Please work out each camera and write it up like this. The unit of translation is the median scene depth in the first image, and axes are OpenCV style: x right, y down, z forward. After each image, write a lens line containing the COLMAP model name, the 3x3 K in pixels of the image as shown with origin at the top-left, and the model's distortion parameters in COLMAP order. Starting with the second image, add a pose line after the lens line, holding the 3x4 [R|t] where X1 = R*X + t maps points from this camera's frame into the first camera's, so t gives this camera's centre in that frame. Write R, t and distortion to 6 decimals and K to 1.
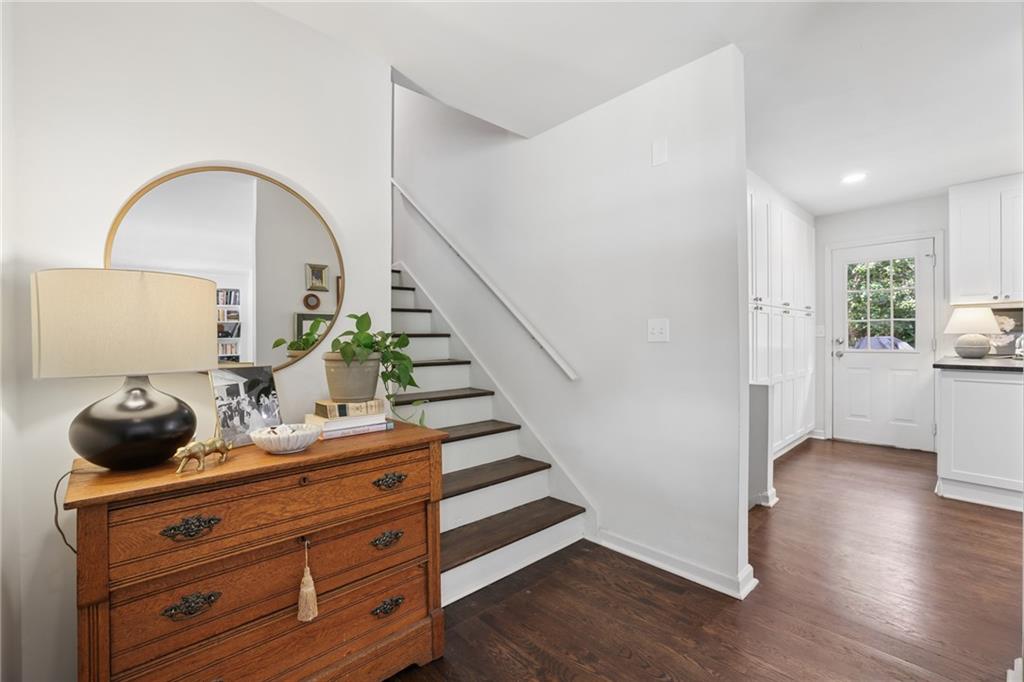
lens RADIAL K [[445.8, 0, 514.3], [0, 445.8, 342.8], [0, 0, 1]] dist [-0.033407, 0.003499]
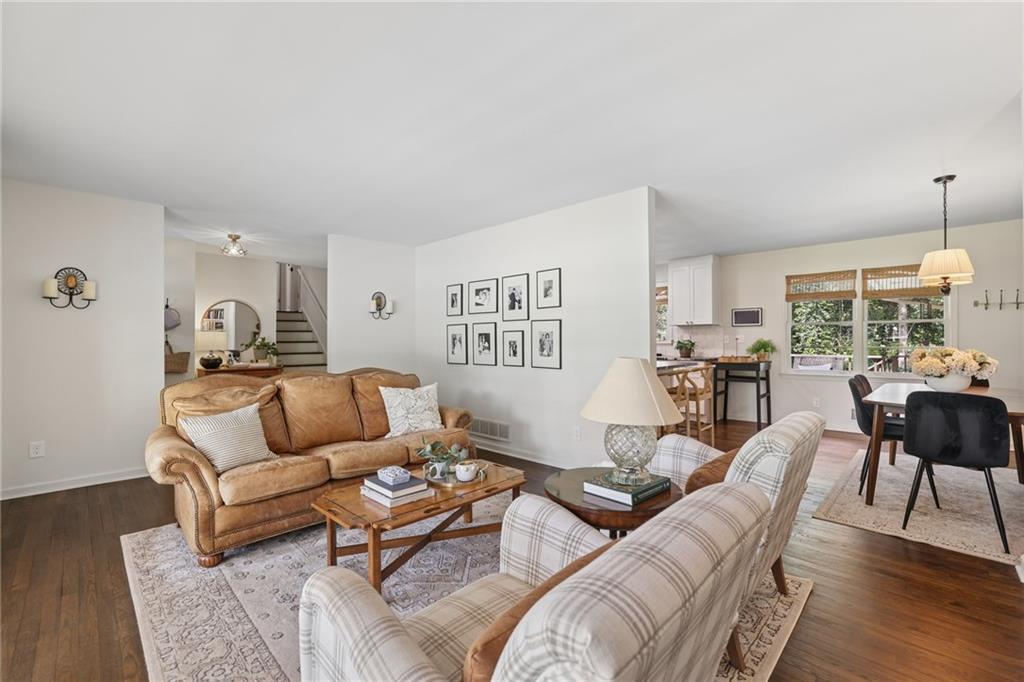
lens RADIAL K [[445.8, 0, 507.2], [0, 445.8, 340.8], [0, 0, 1]] dist [-0.033407, 0.003499]
pose [[0.999322, 0.020945, 0.030274, 1.714598], [-0.020439, 0.999647, -0.016949, -0.014226], [-0.030618, 0.016319, 0.999398, -3.000502]]
